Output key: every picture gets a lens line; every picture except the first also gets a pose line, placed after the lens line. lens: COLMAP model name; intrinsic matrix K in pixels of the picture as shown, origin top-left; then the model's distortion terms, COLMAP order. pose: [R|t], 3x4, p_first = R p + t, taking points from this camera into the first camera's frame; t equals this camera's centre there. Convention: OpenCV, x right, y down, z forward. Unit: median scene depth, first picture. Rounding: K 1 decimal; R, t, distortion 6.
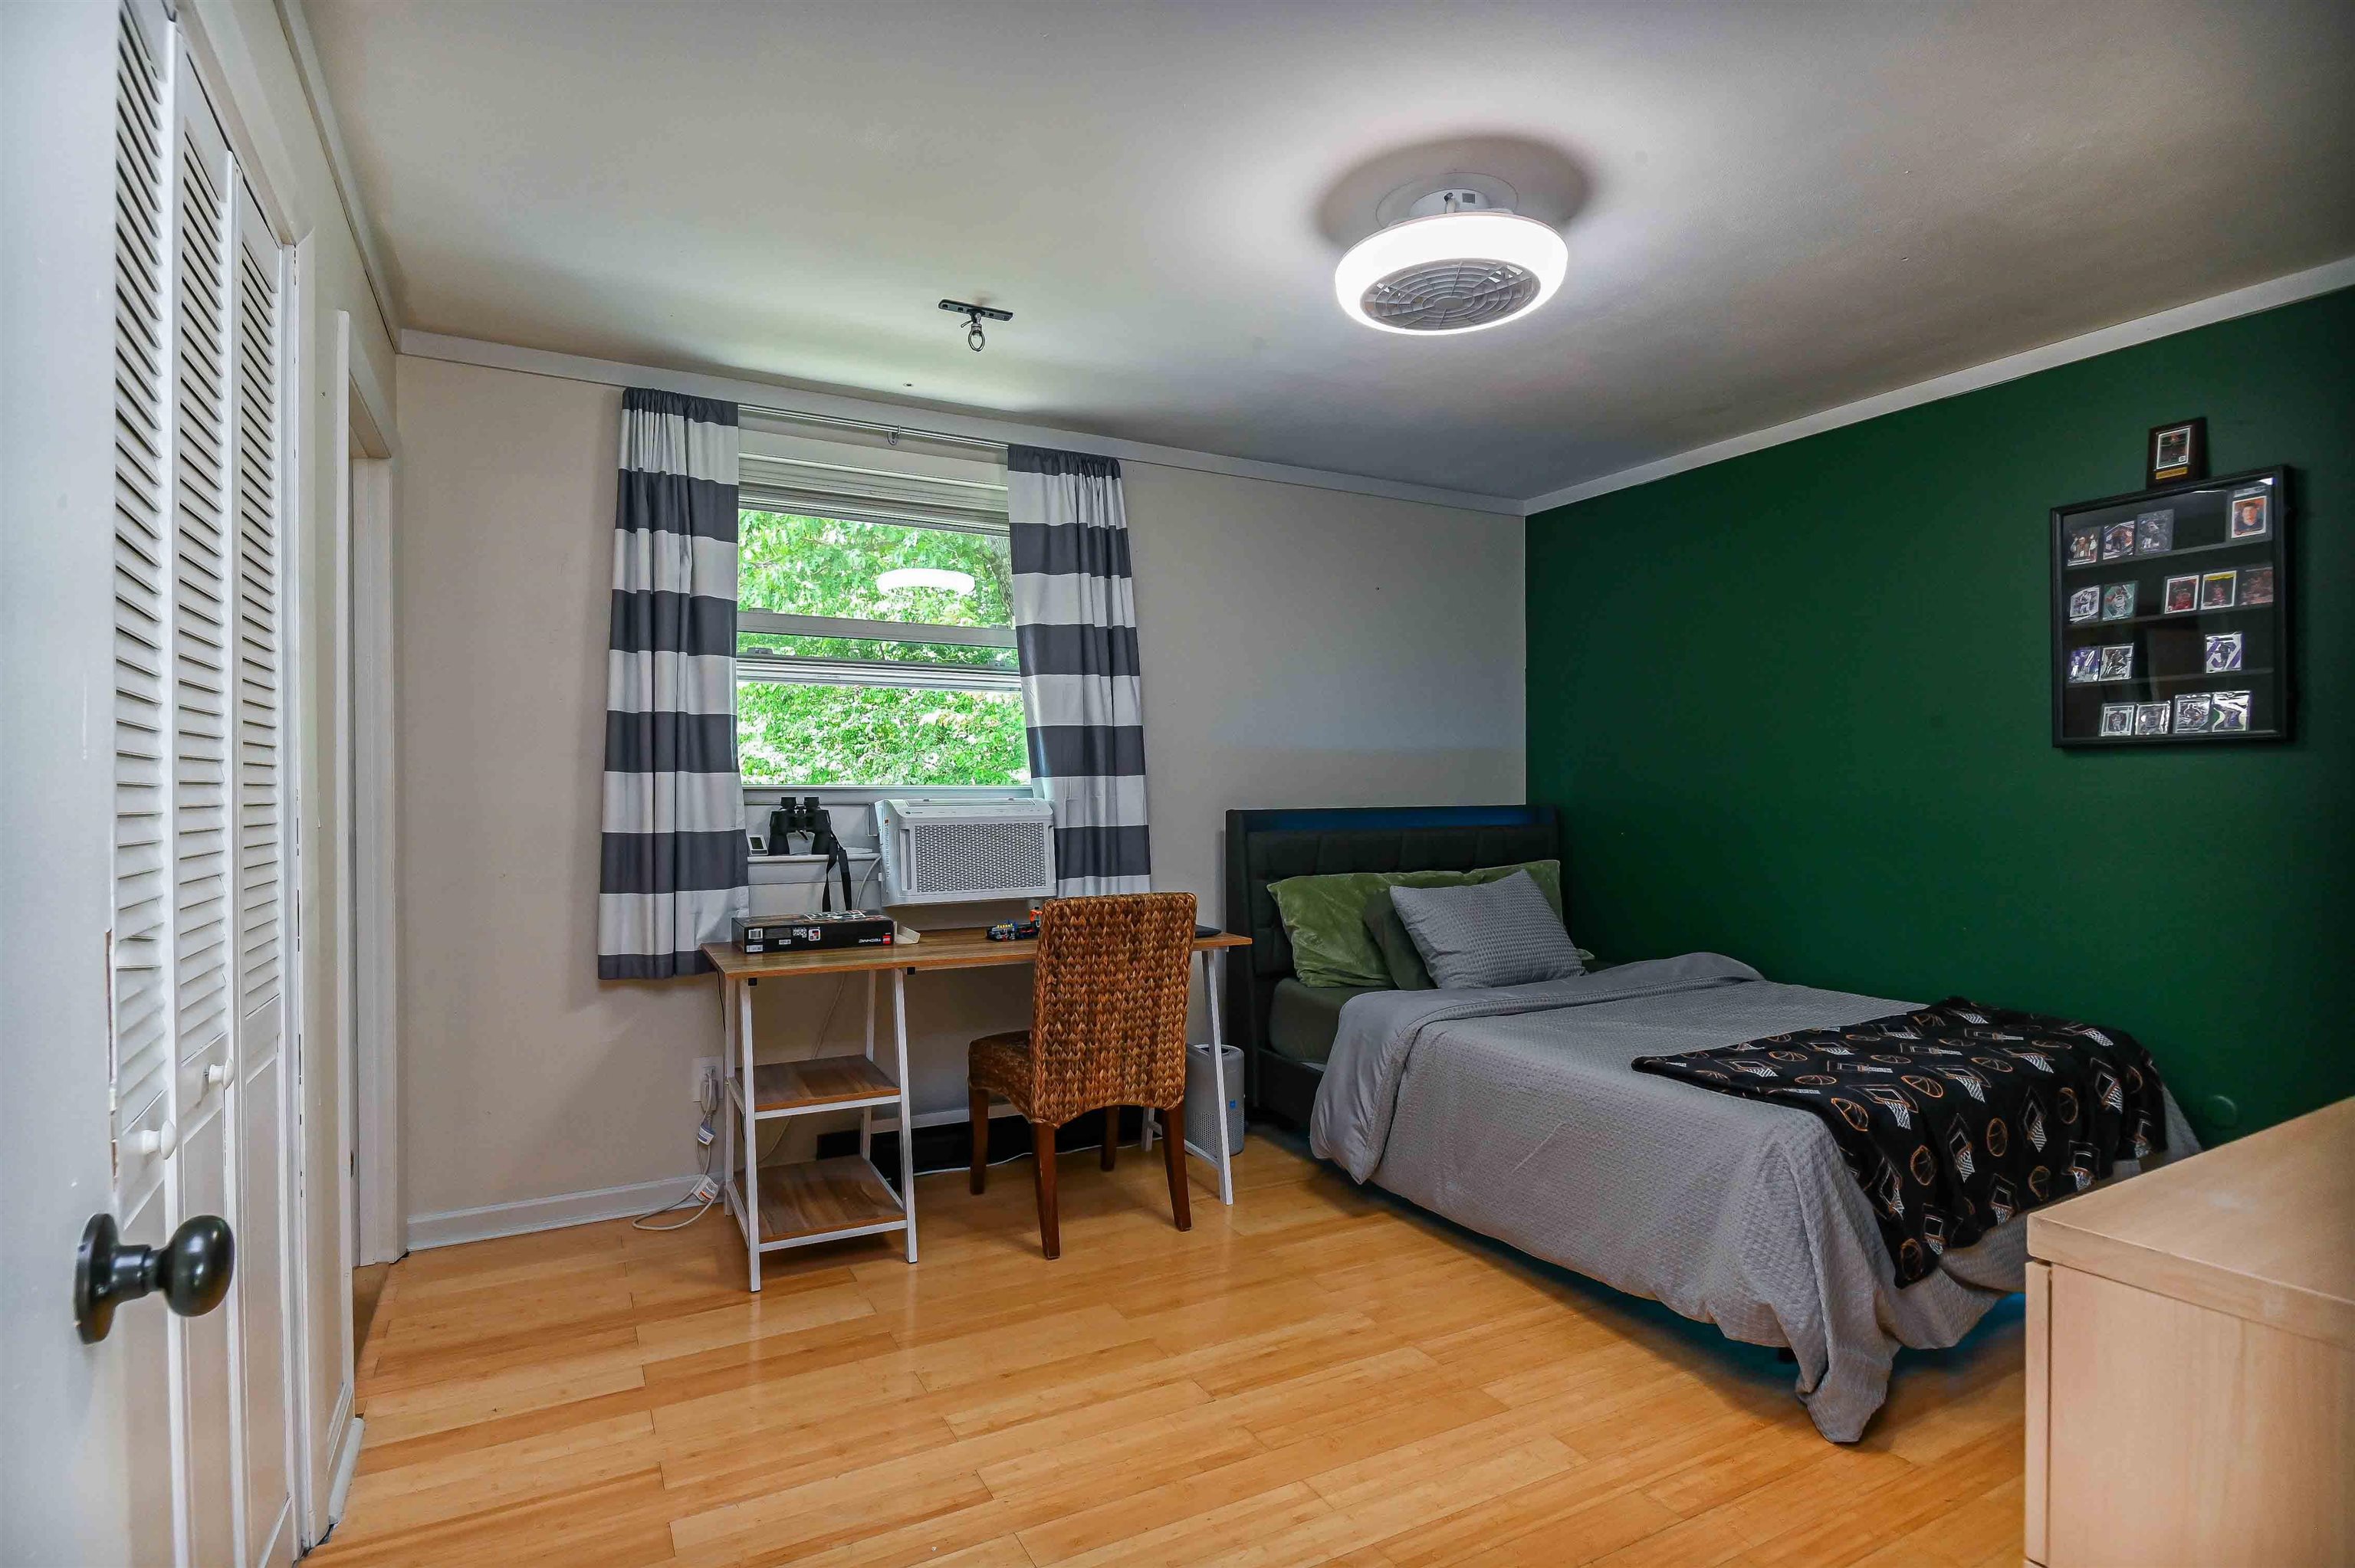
lens RADIAL K [[1159.1, 0, 1174.5], [0, 1159.1, 793.2], [0, 0, 1]] dist [0.013390, -0.019328]
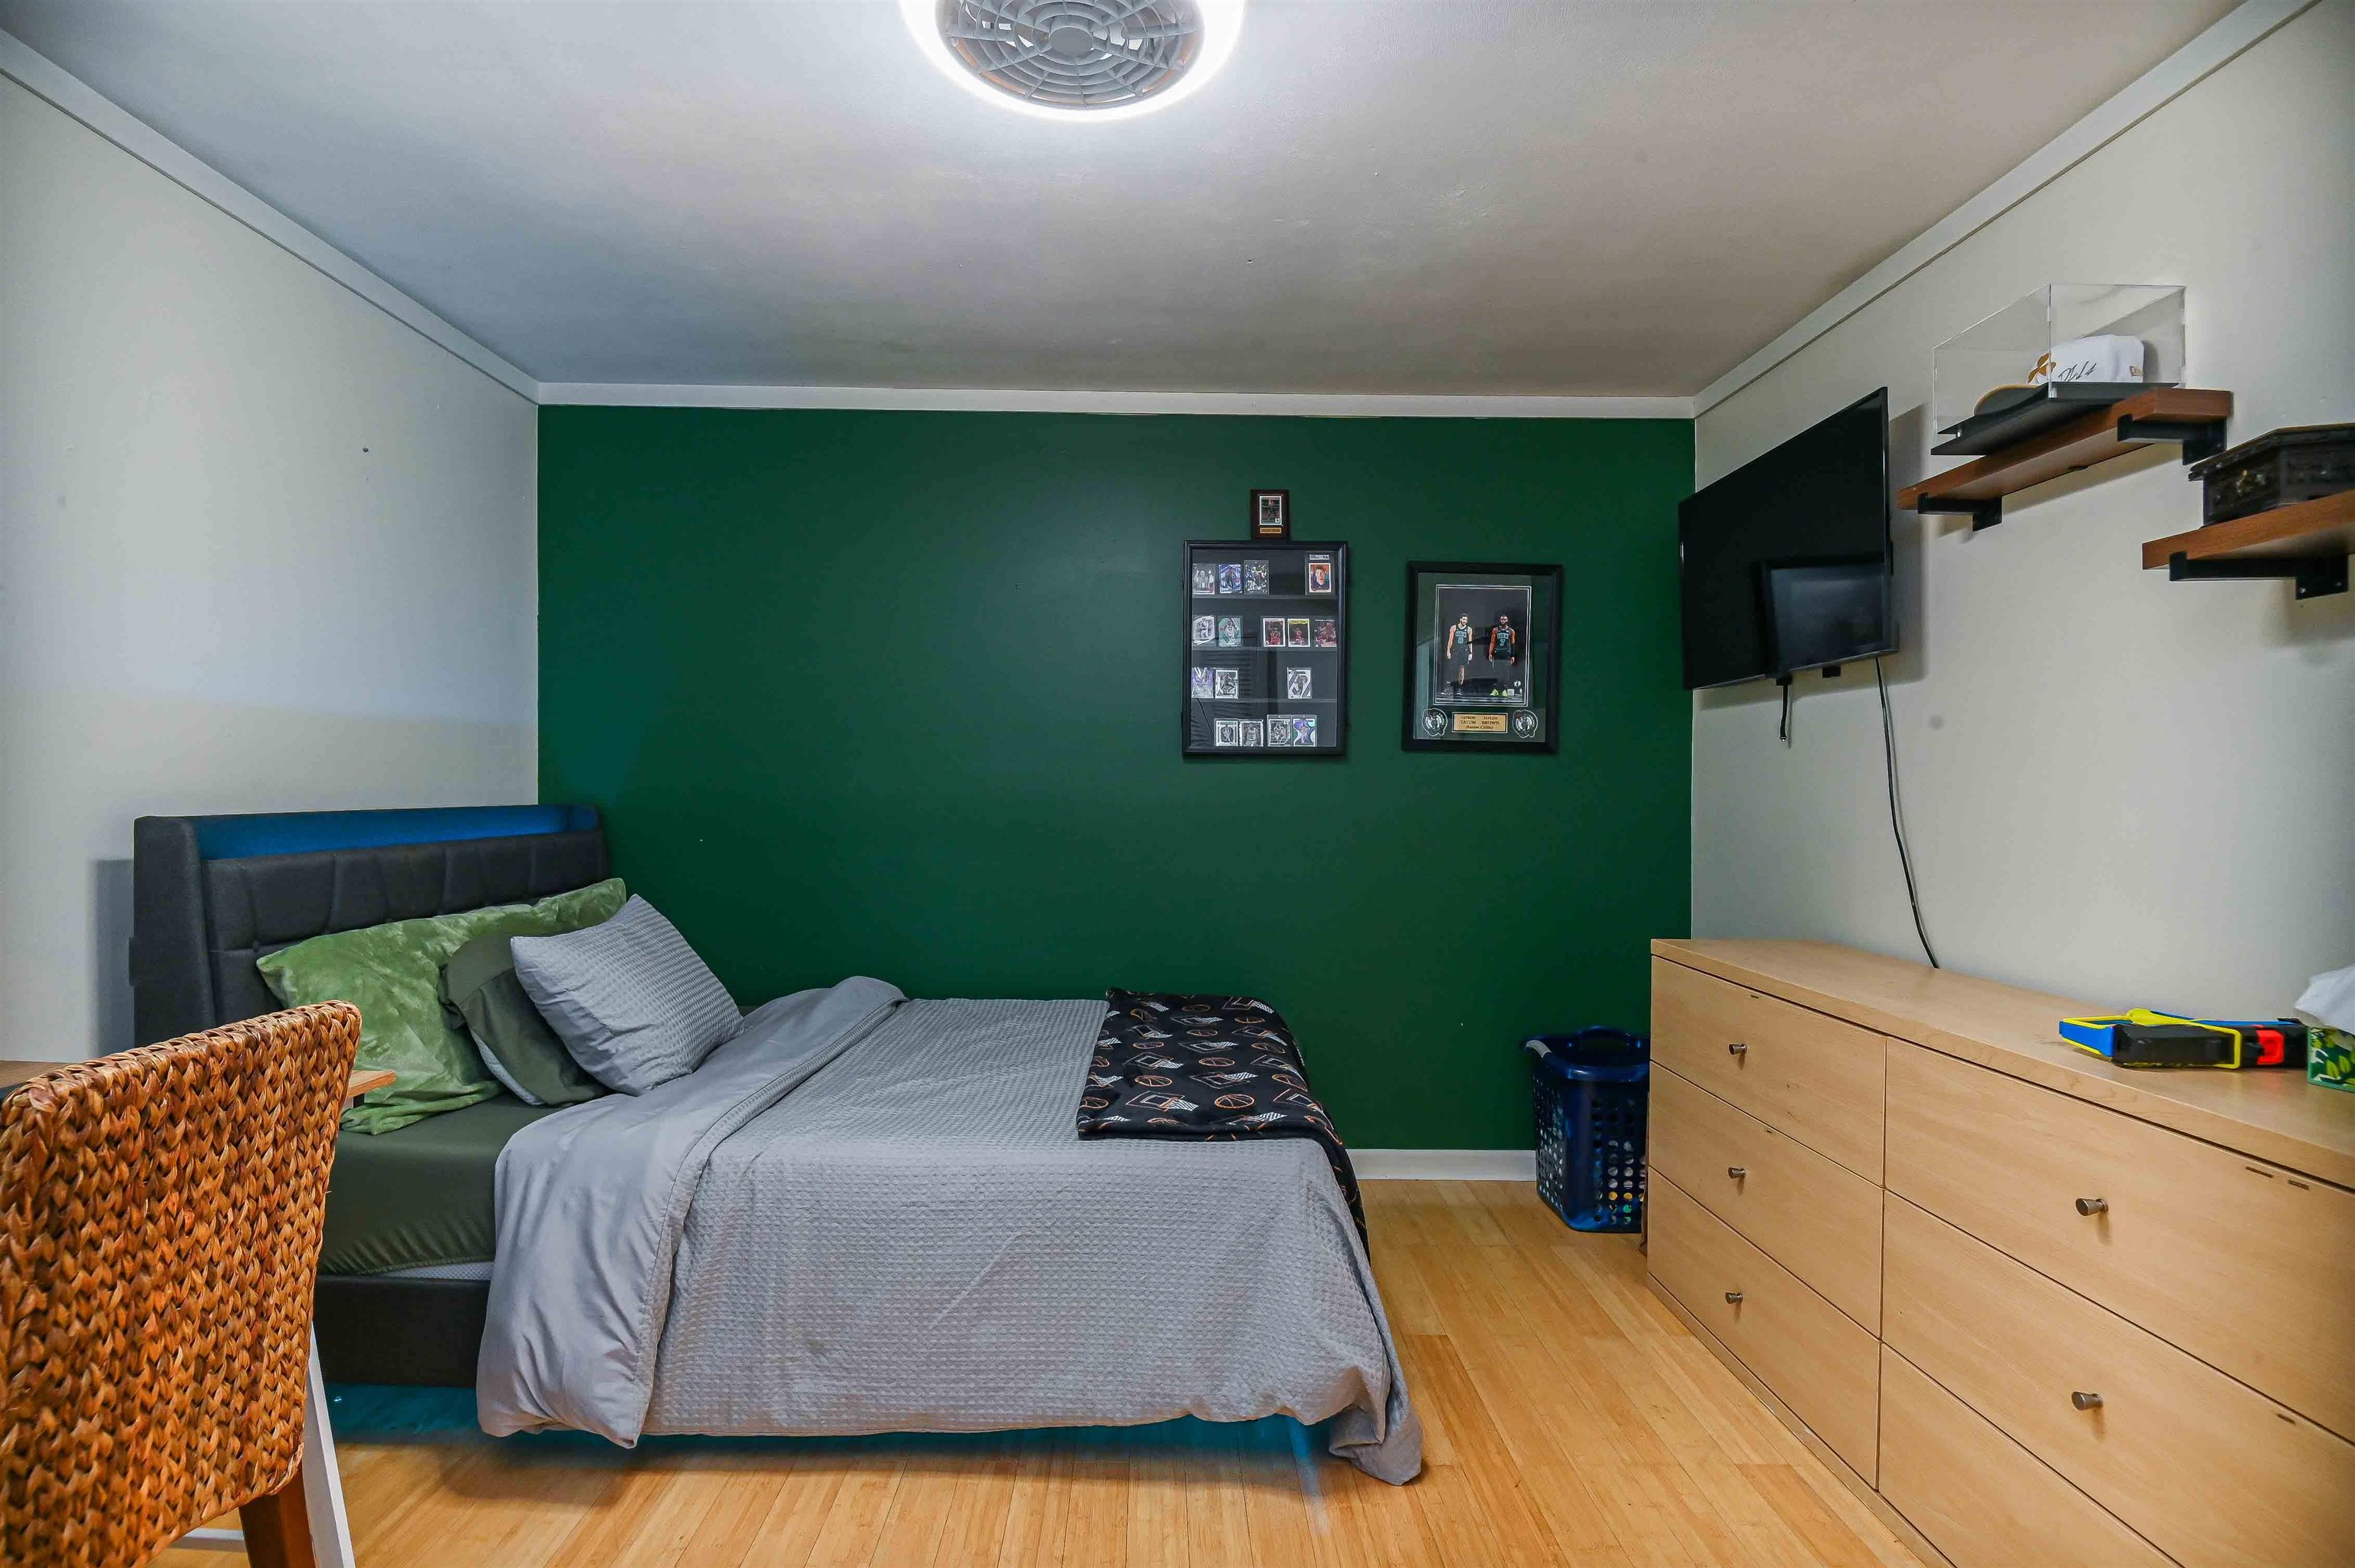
lens RADIAL K [[1159.1, 0, 1171.8], [0, 1159.1, 800.2], [0, 0, 1]] dist [0.013390, -0.019328]
pose [[0.463861, 0.000258, 0.885908, -0.250412], [-0.012539, 0.999902, 0.006274, -0.001740], [-0.885819, -0.014018, 0.463819, 0.508412]]
